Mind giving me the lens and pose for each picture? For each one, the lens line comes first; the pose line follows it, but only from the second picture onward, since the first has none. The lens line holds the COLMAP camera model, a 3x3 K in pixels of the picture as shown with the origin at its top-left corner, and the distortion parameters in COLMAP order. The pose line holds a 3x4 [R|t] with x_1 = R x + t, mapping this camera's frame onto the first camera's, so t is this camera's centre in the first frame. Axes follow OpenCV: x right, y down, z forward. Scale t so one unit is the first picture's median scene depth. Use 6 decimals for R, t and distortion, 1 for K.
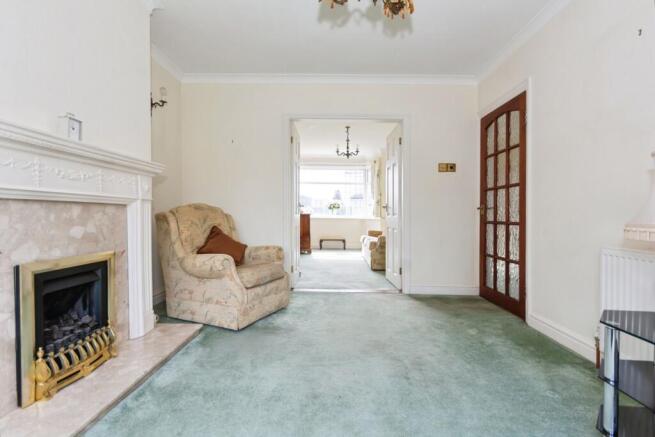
lens RADIAL K [[287.7, 0, 330.8], [0, 287.7, 210.6], [0, 0, 1]] dist [-0.000355, 0.000422]
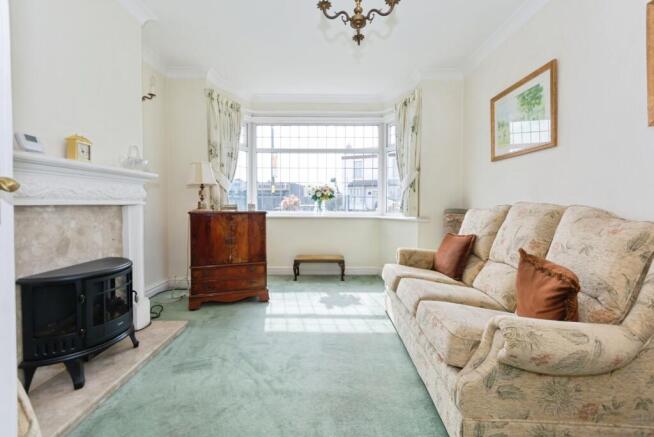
lens RADIAL K [[287.3, 0, 330.2], [0, 287.3, 210.6], [0, 0, 1]] dist [-0.000355, 0.000422]
pose [[1.000000, -0.000206, 0.000495, 0.061275], [0.000192, 0.999585, 0.028811, -0.002152], [-0.000501, -0.028811, 0.999585, 1.229746]]
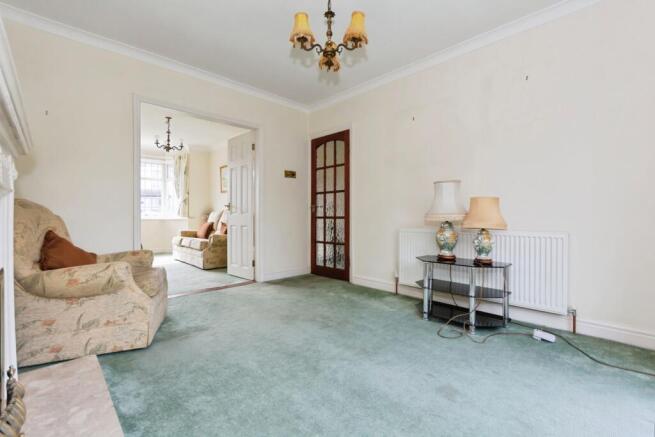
lens RADIAL K [[287.7, 0, 330.8], [0, 287.7, 210.6], [0, 0, 1]] dist [-0.000355, 0.000422]
pose [[0.709796, -0.006176, 0.704380, -0.379282], [0.006219, 0.999978, 0.002501, 0.005374], [-0.704380, 0.002606, 0.709818, -0.003238]]
